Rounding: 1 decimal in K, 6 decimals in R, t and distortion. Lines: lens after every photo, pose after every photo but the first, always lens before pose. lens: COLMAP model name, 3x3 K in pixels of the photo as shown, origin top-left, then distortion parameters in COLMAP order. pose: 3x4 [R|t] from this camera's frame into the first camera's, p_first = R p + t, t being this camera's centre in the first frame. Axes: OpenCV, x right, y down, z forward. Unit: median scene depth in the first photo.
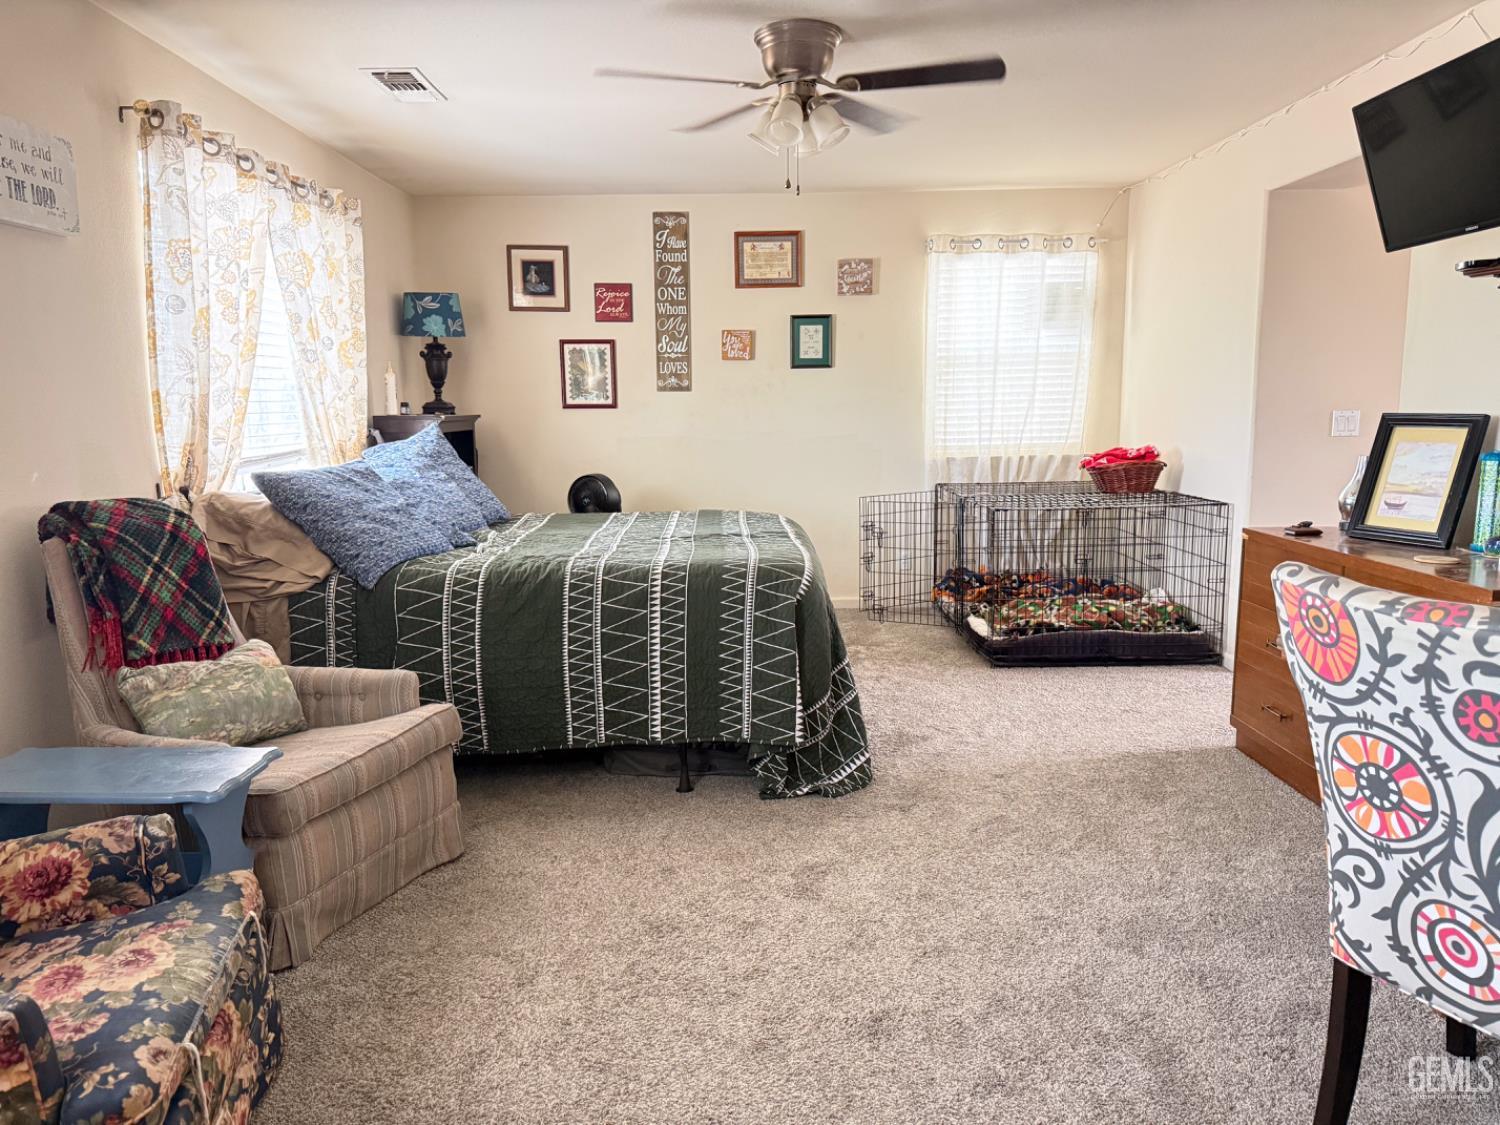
lens RADIAL K [[1041.1, 0, 750.0], [0, 1041.1, 562.5], [0, 0, 1]] dist [0.150737, -0.191901]
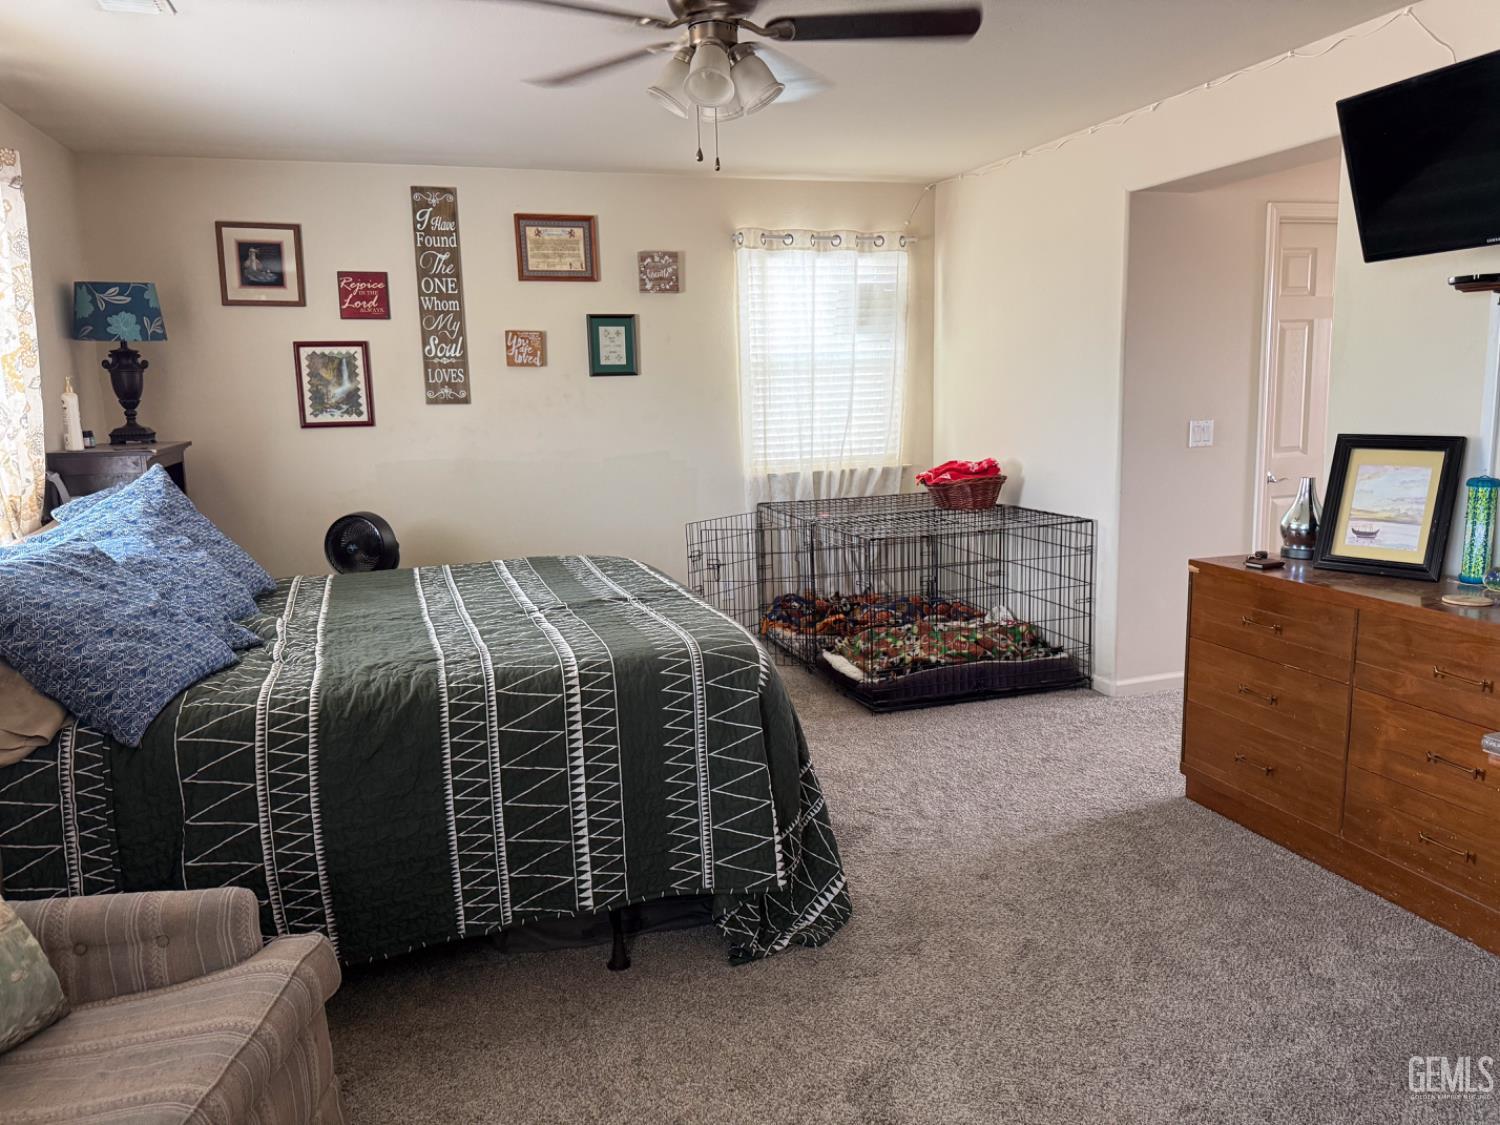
lens RADIAL K [[1046.7, 0, 748.4], [0, 1046.7, 554.5], [0, 0, 1]] dist [0.115245, -0.170970]
pose [[0.954392, -0.059016, 0.292666, -0.109934], [0.059170, 0.998213, 0.008334, -0.044563], [-0.292635, 0.009363, 0.956178, 0.159894]]
